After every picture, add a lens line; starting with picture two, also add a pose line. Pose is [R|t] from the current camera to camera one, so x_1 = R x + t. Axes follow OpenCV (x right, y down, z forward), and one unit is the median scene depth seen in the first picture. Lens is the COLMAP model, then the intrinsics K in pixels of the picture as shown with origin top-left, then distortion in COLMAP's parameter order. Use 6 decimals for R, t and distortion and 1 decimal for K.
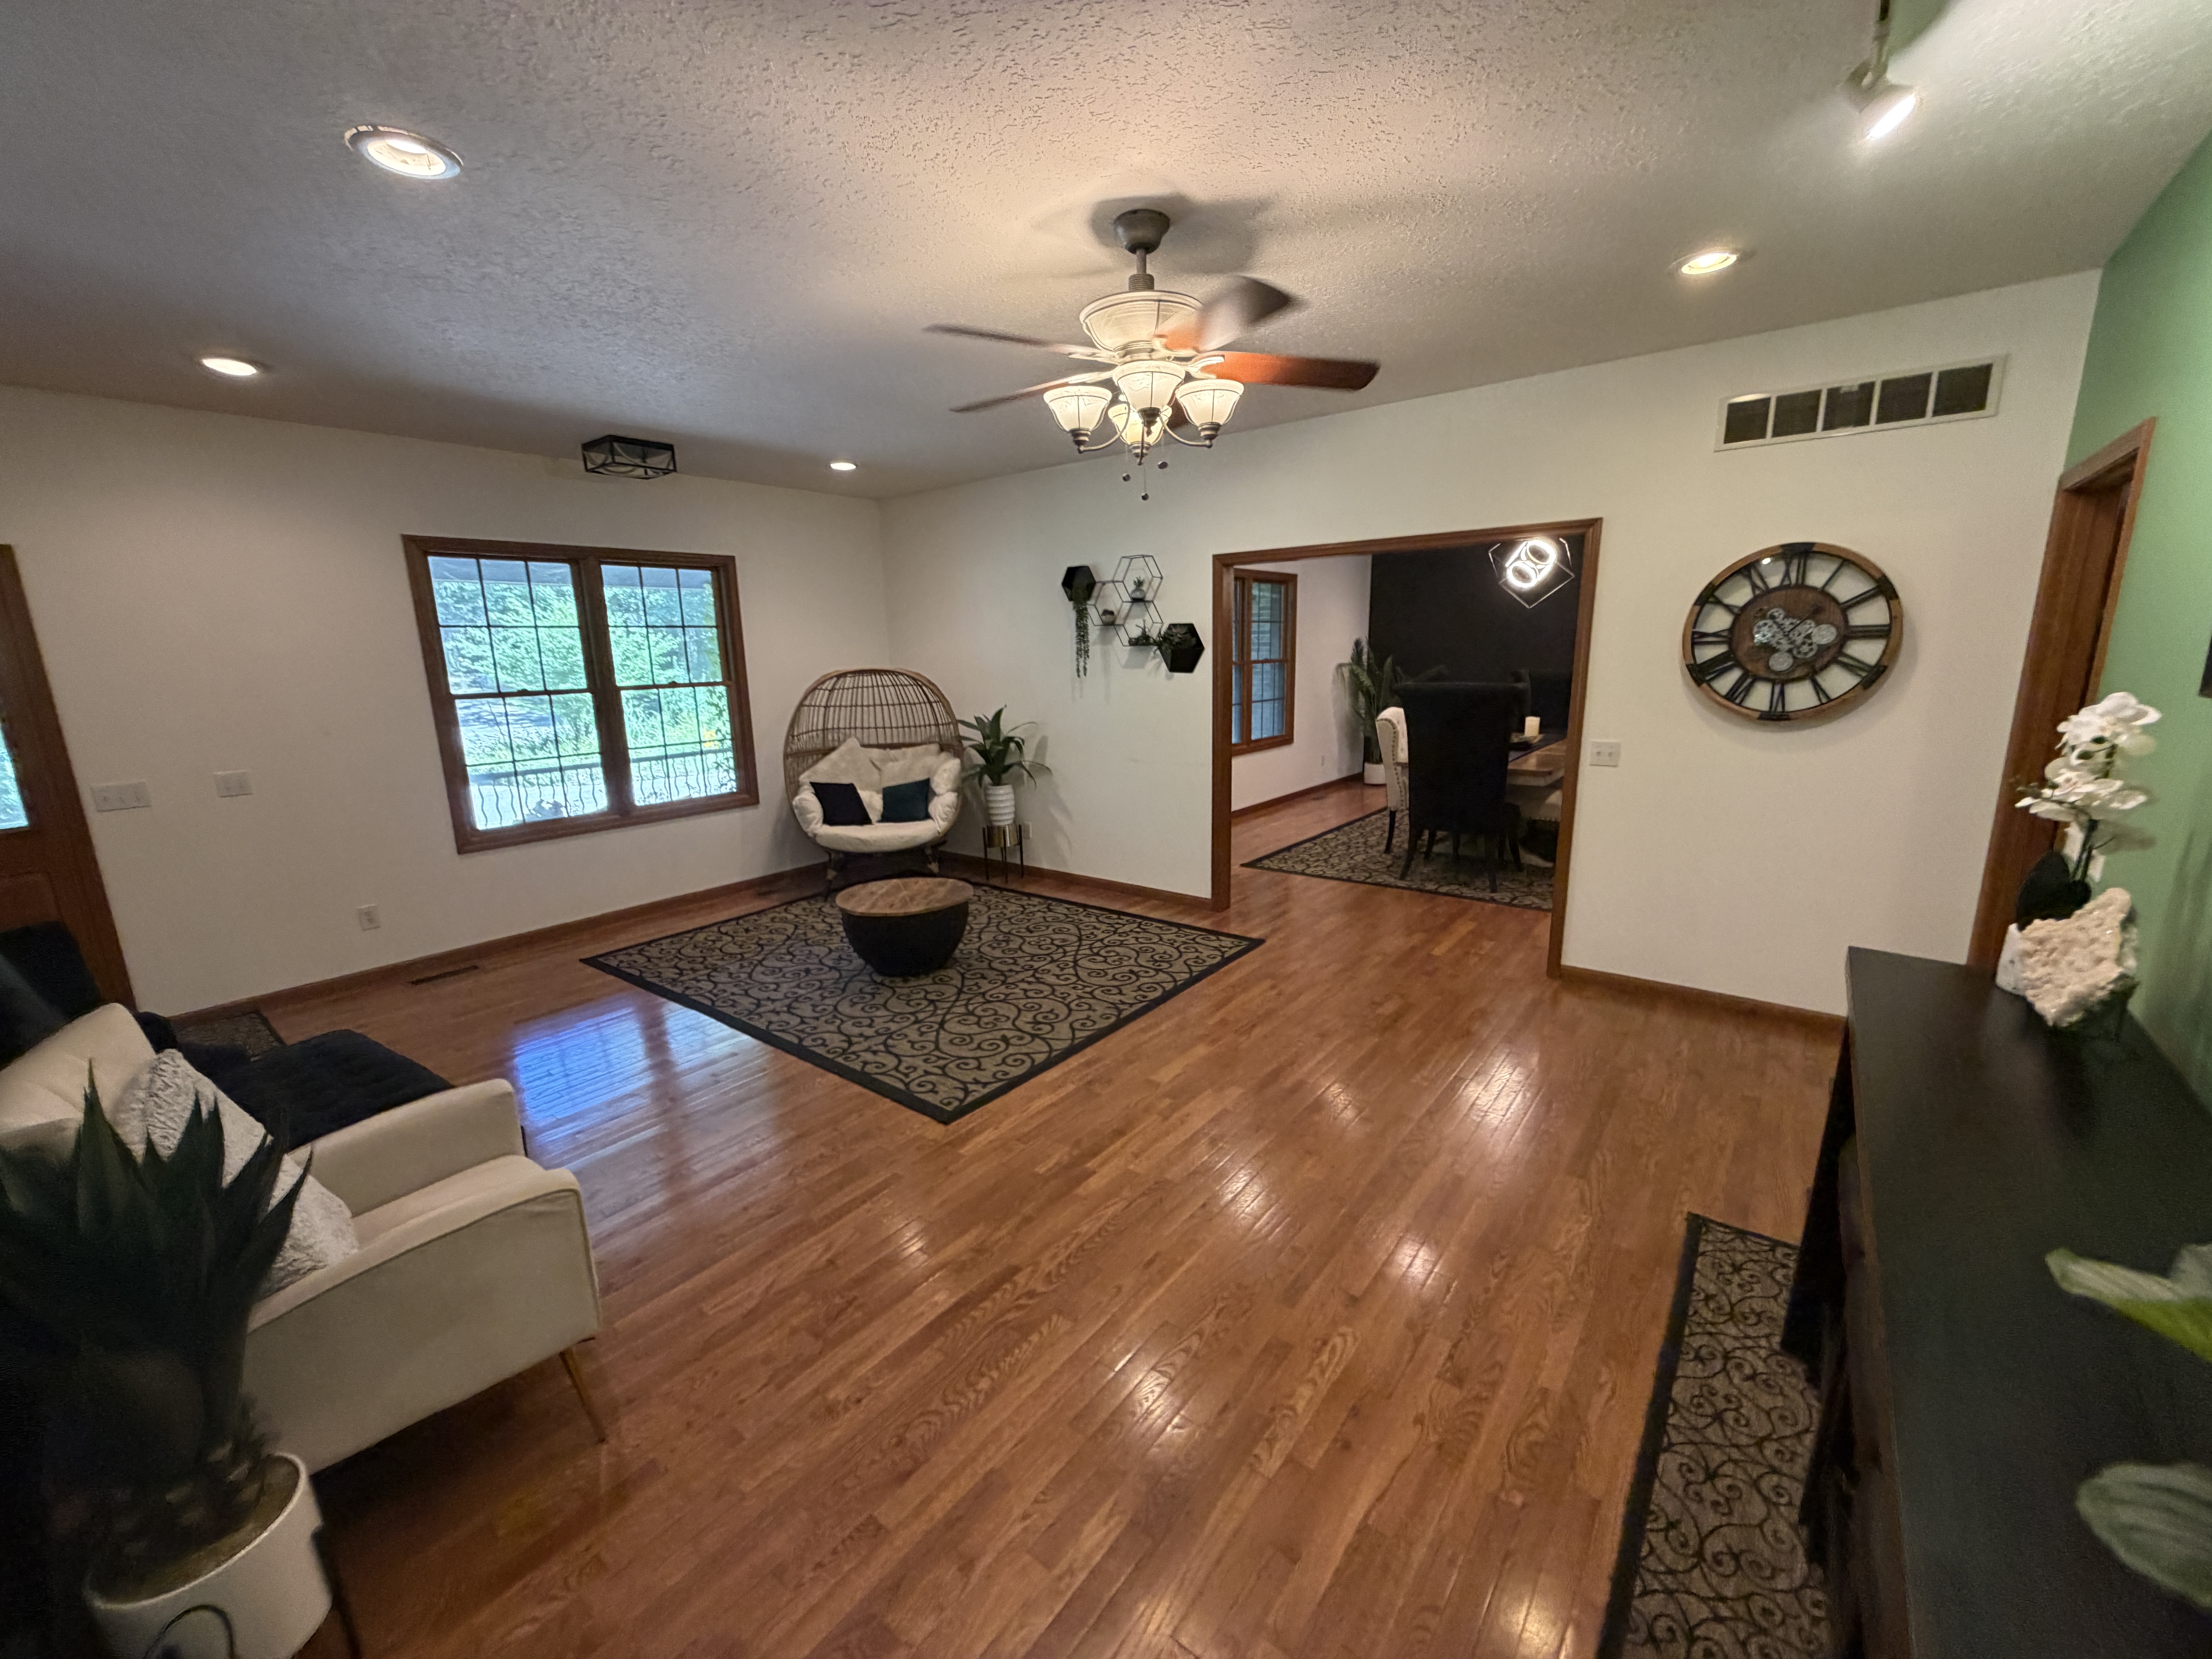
lens RADIAL K [[885.2, 0, 1105.3], [0, 885.2, 834.3], [0, 0, 1]] dist [0.008659, -0.000065]
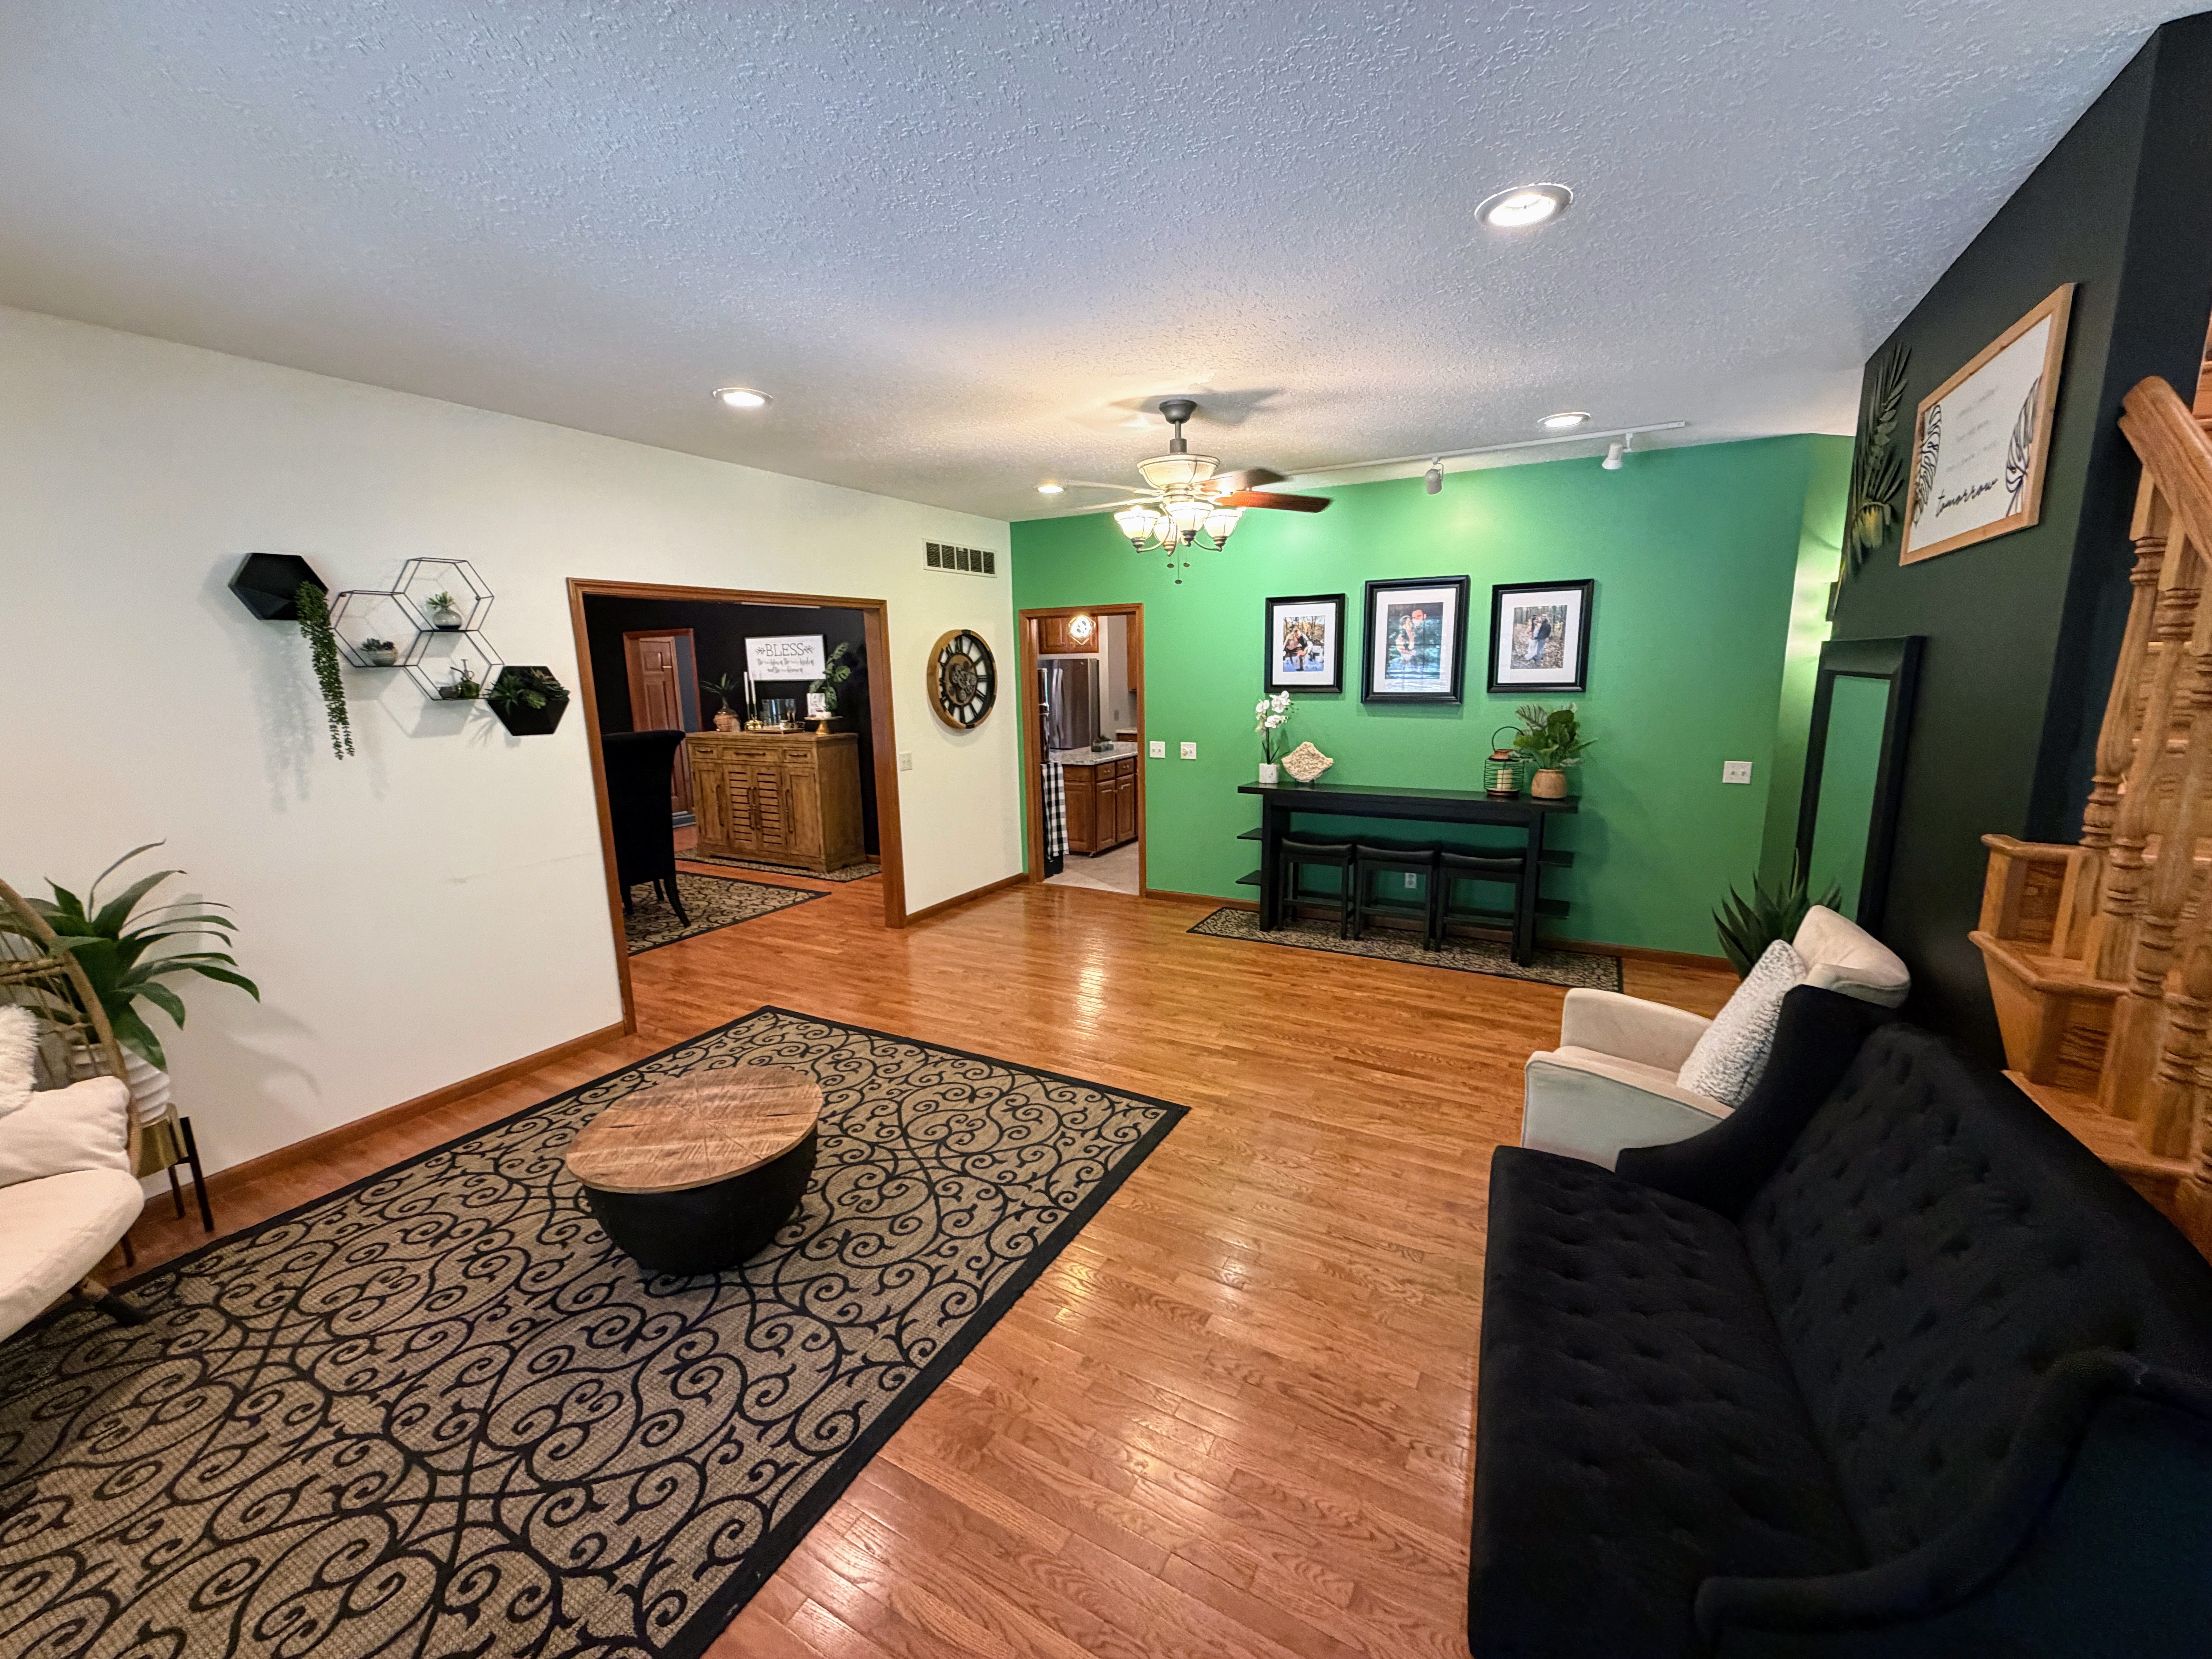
lens RADIAL K [[885.2, 0, 1103.6], [0, 885.2, 824.9], [0, 0, 1]] dist [0.008659, -0.000065]
pose [[-0.153901, -0.154822, 0.975881, -0.831593], [0.231801, 0.954429, 0.187975, -0.170634], [-0.960512, 0.255140, -0.110999, 0.795421]]
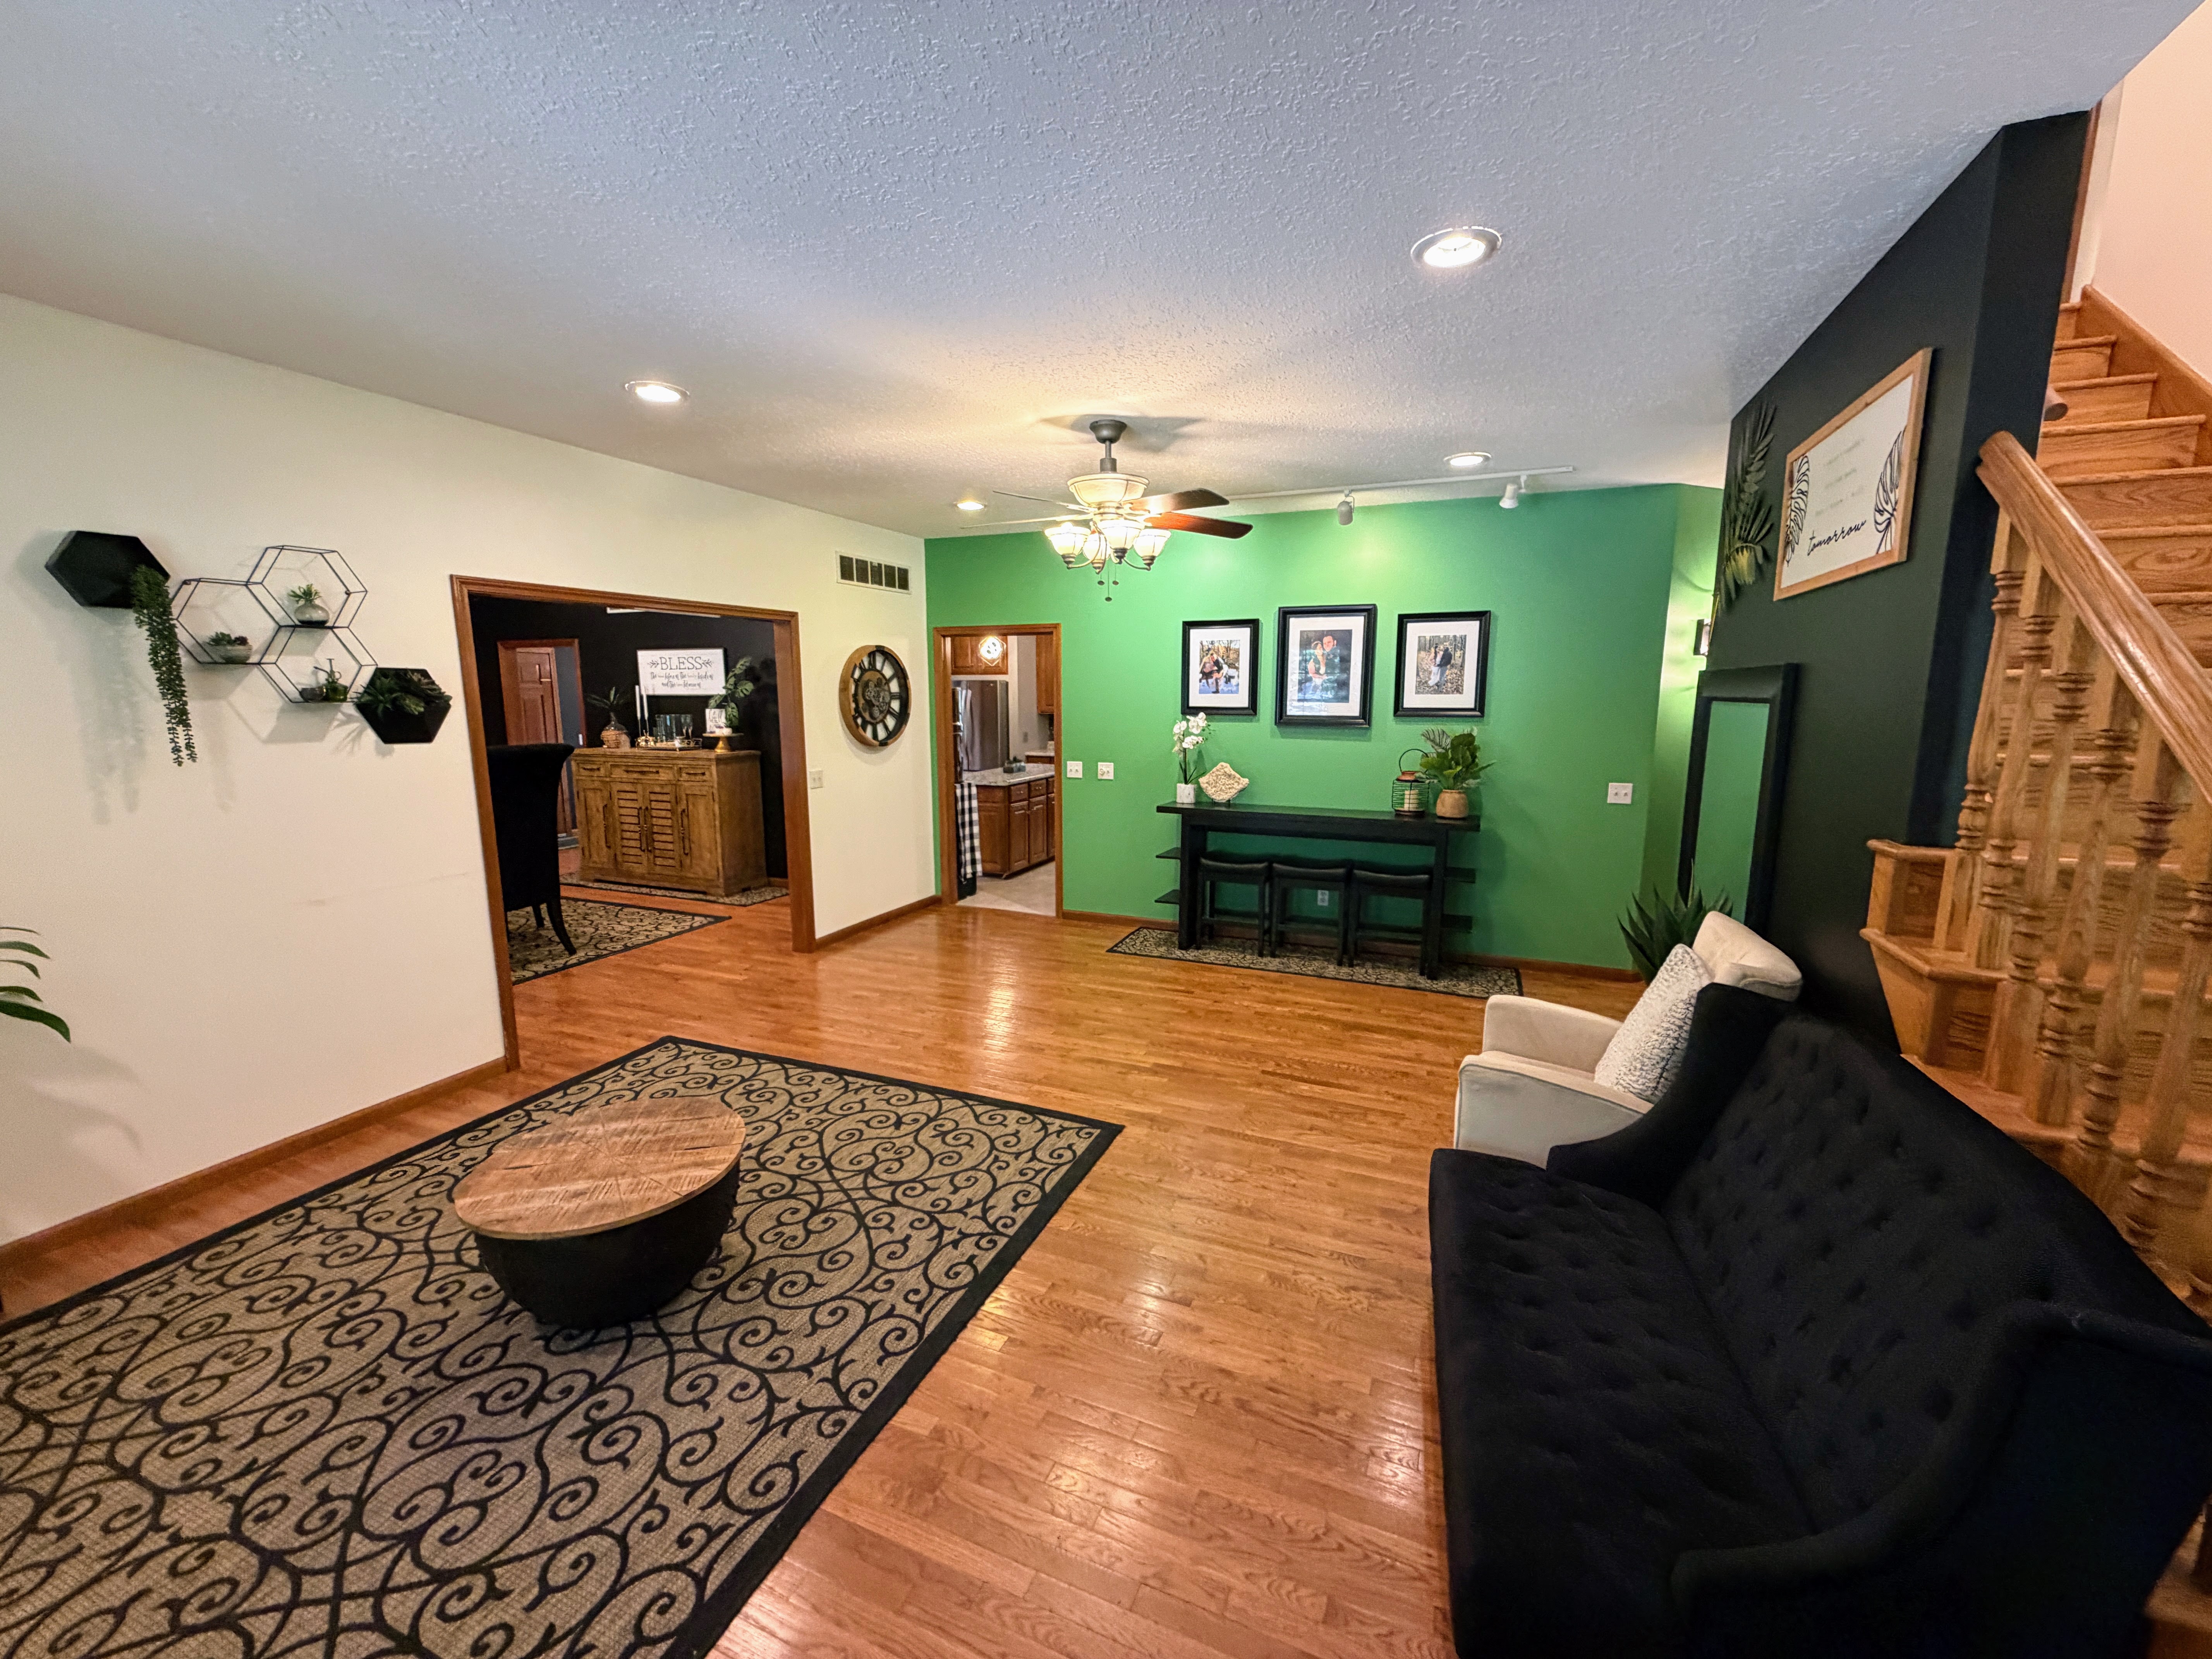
lens RADIAL K [[885.2, 0, 1102.0], [0, 885.2, 825.2], [0, 0, 1]] dist [0.008659, -0.000065]
pose [[-0.263444, -0.126714, 0.956316, -0.819837], [0.210871, 0.959797, 0.185266, -0.166989], [-0.941345, 0.250467, -0.226133, 0.825798]]
